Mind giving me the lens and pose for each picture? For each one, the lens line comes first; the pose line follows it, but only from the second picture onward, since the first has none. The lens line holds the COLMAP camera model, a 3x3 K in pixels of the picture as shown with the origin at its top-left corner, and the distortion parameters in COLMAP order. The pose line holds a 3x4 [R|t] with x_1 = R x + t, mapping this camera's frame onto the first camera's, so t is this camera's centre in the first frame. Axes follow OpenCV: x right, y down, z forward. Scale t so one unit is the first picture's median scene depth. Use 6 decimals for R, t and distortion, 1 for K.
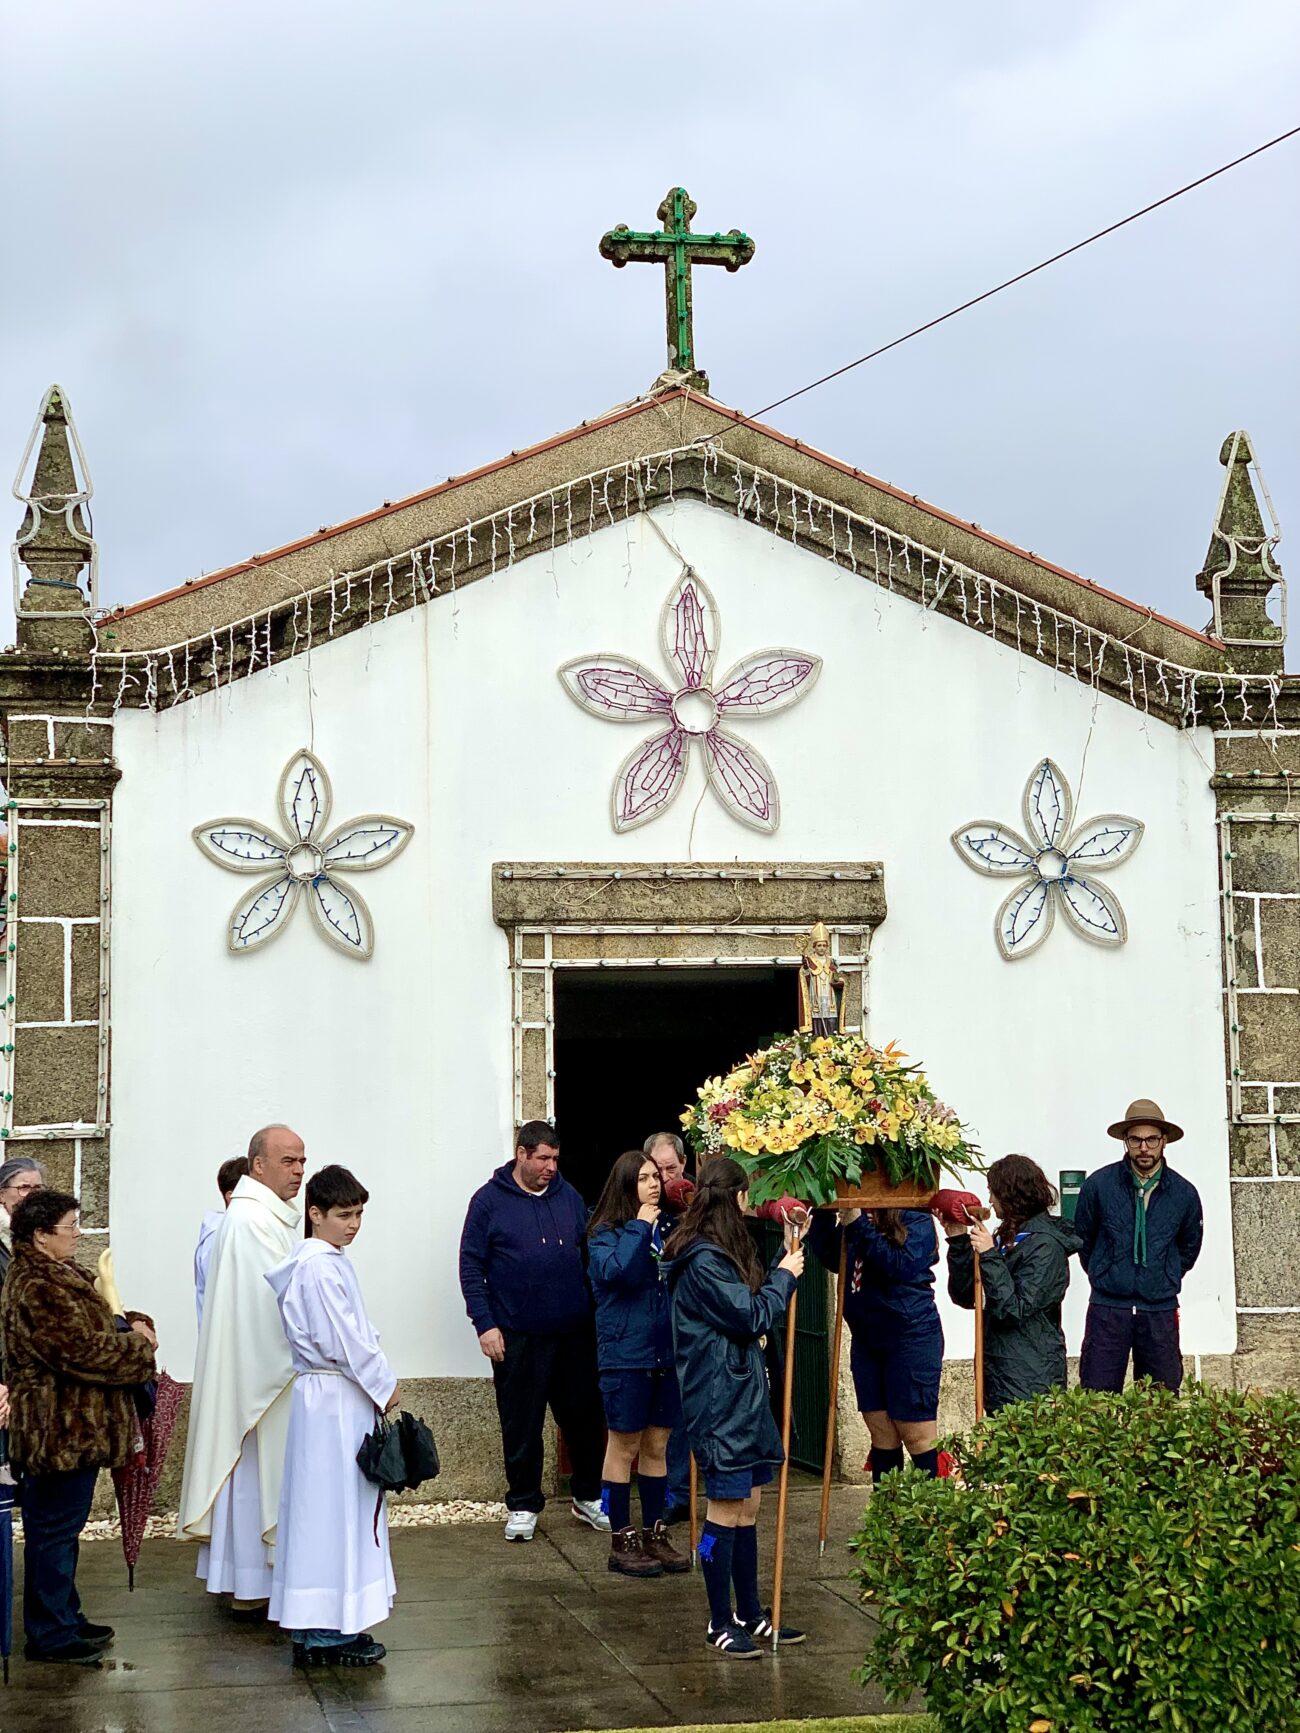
lens RADIAL K [[2544.6, 0, 636.7], [0, 2544.6, 823.3], [0, 0, 1]] dist [0.014026, 0.000000]
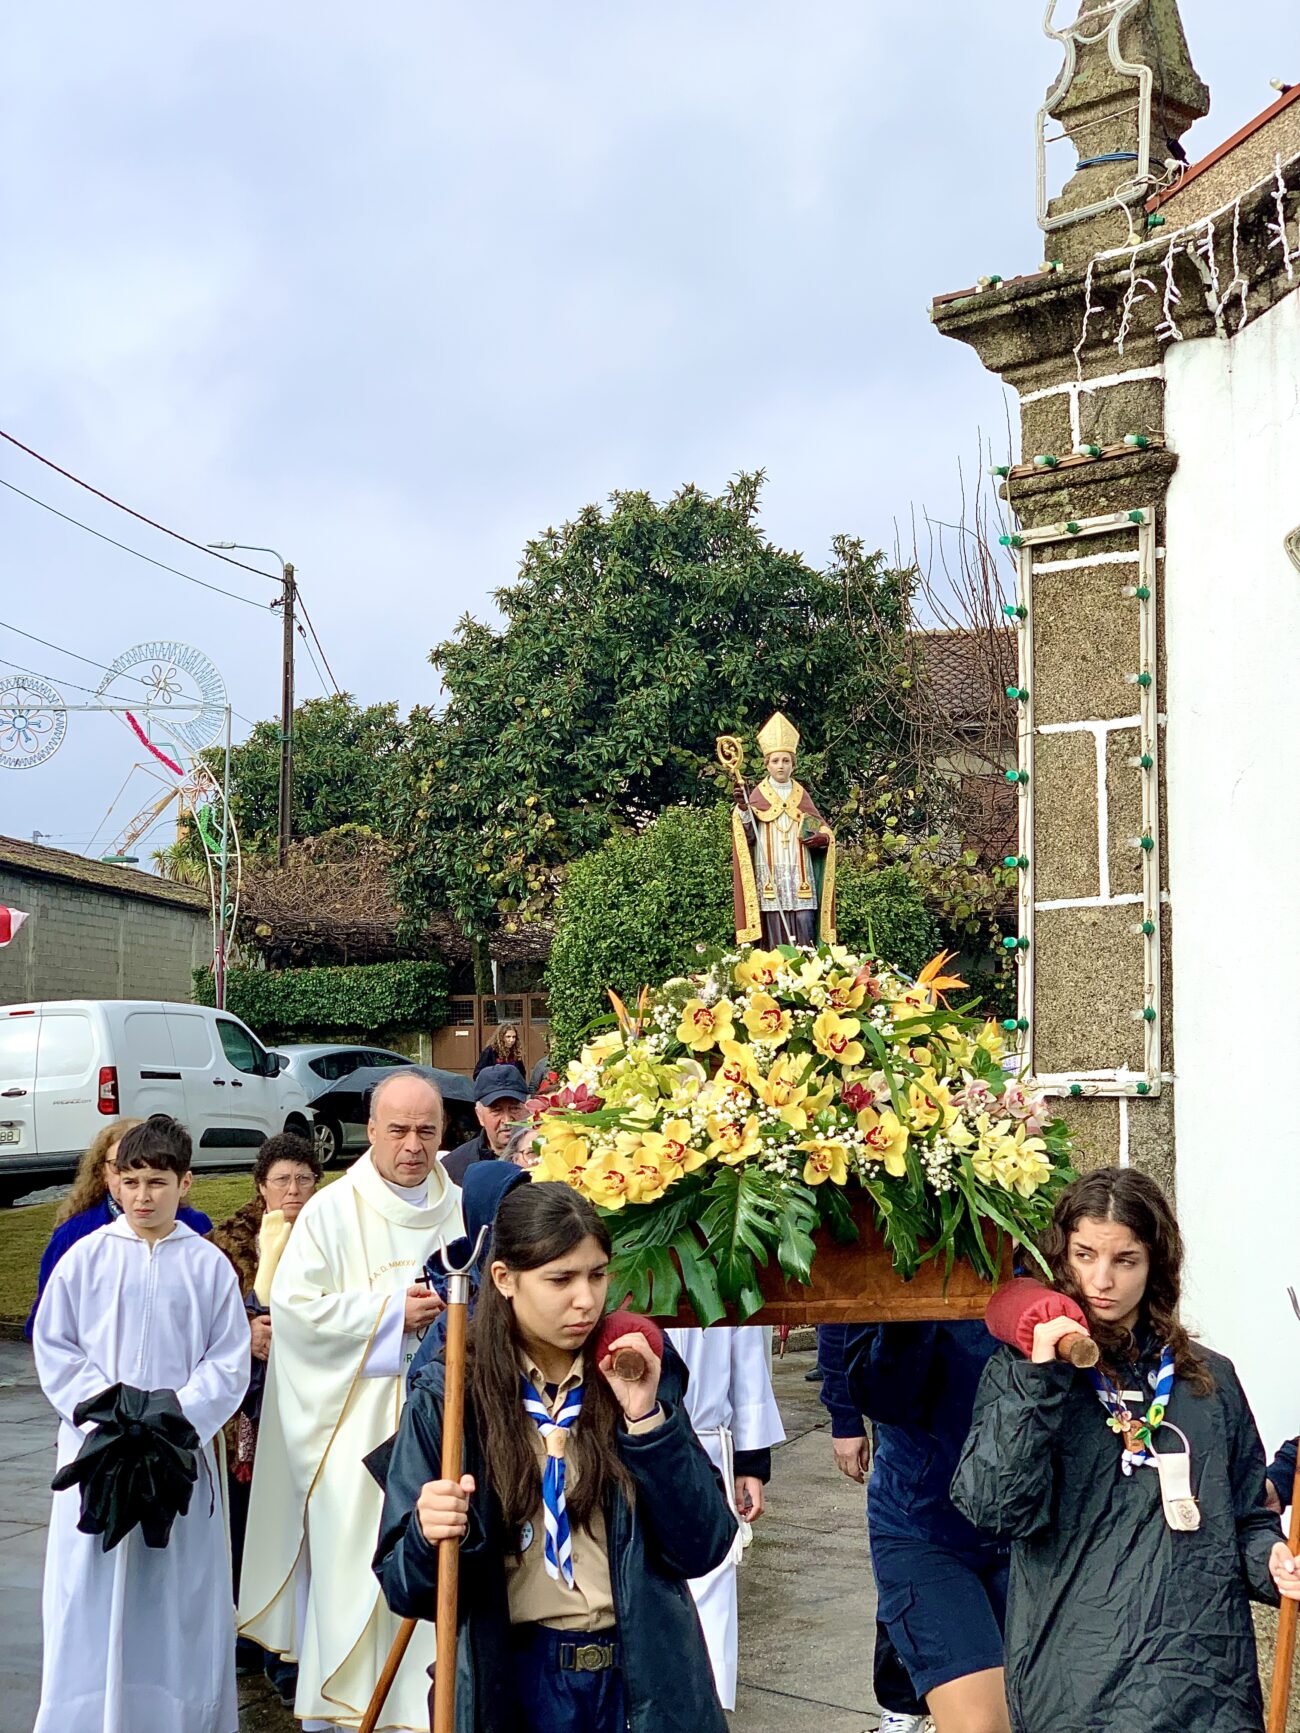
lens RADIAL K [[2604.0, 0, 563.5], [0, 2604.0, 841.8], [0, 0, 1]] dist [0.042564, 0.000000]
pose [[0.522451, -0.054333, -0.850937, 0.210848], [0.074883, 0.997035, -0.017685, 0.063613], [0.849375, -0.054481, 0.524971, 0.556032]]
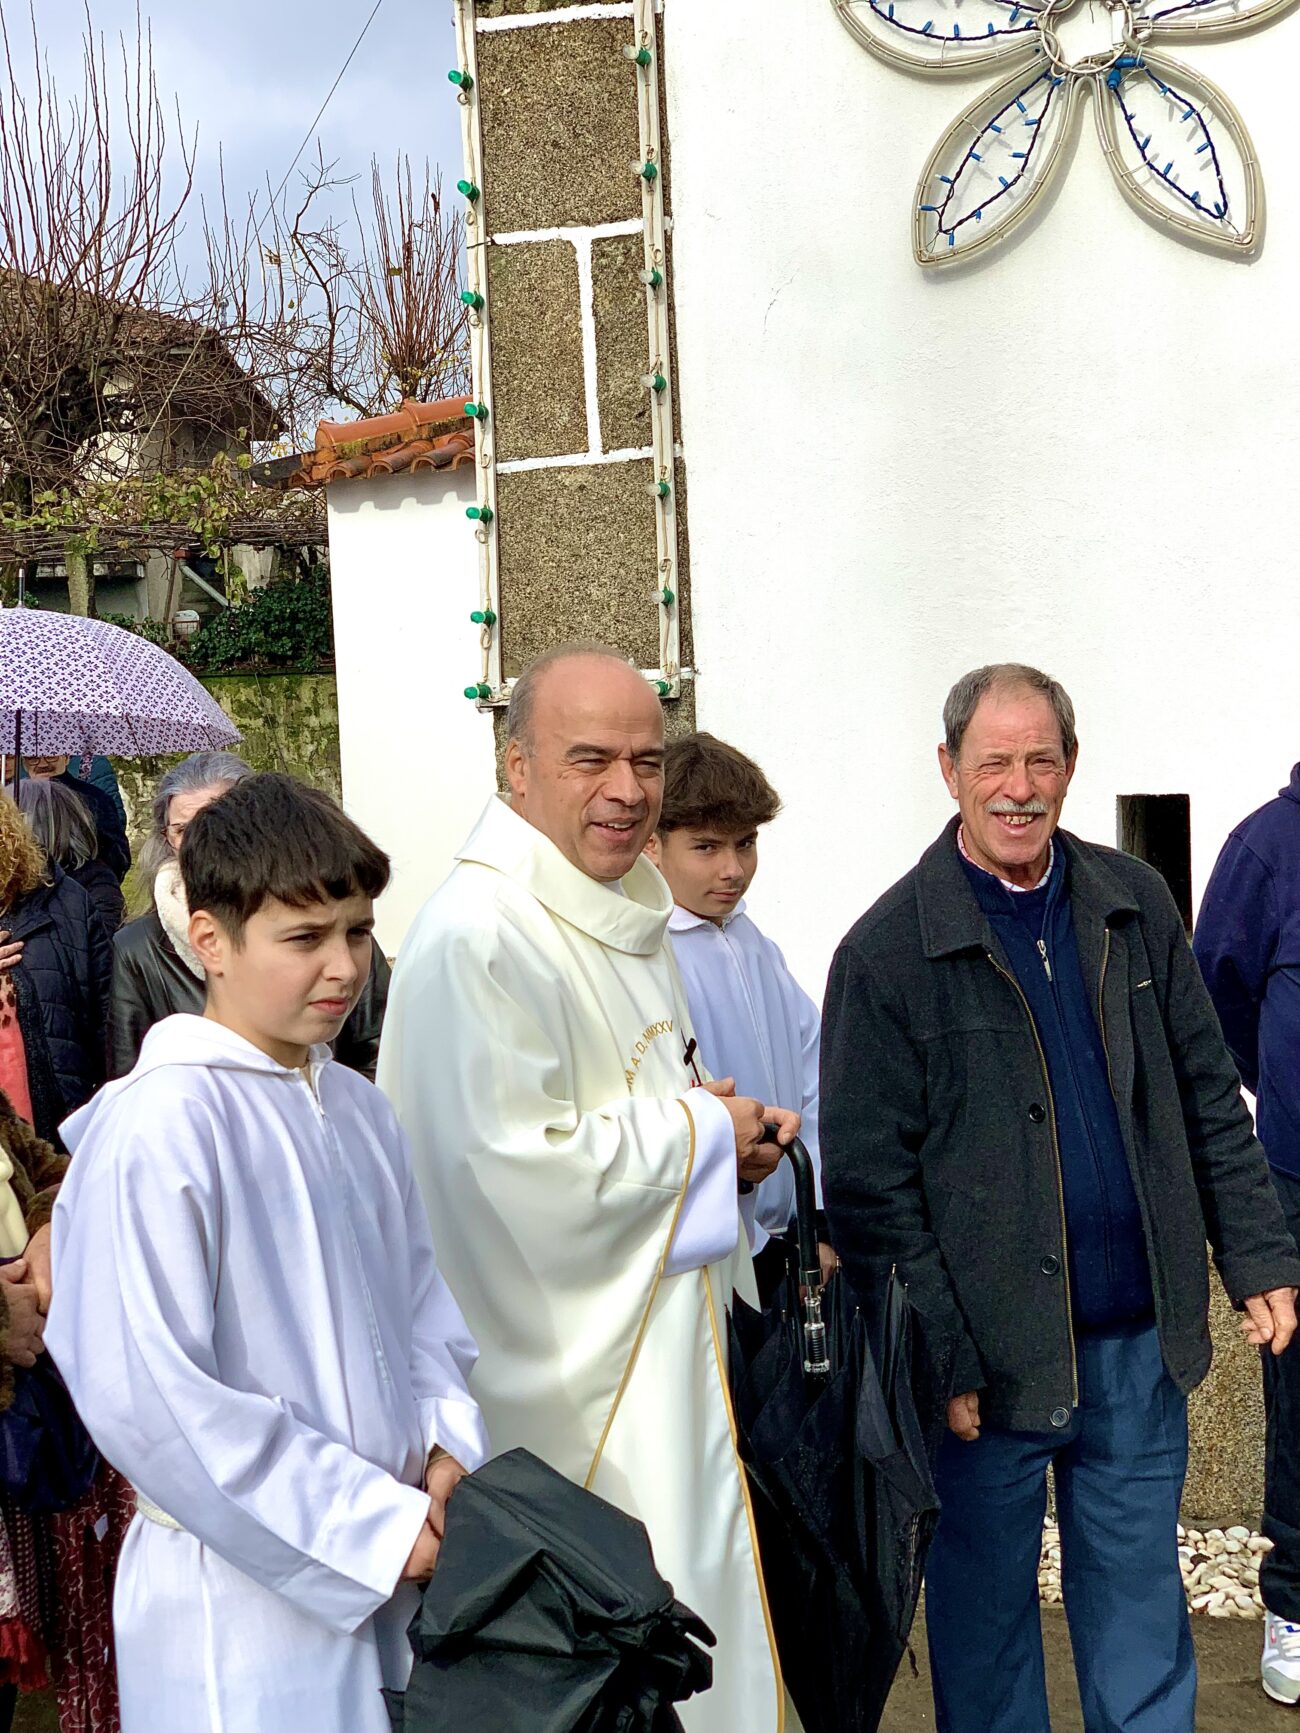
lens RADIAL K [[2604.0, 0, 654.9], [0, 2604.0, 867.7], [0, 0, 1]] dist [0.042564, 0.000000]
pose [[0.846493, 0.014721, -0.532196, 0.038593], [0.086265, 0.982616, 0.164390, 0.071614], [0.525365, -0.185065, 0.830508, 0.569533]]
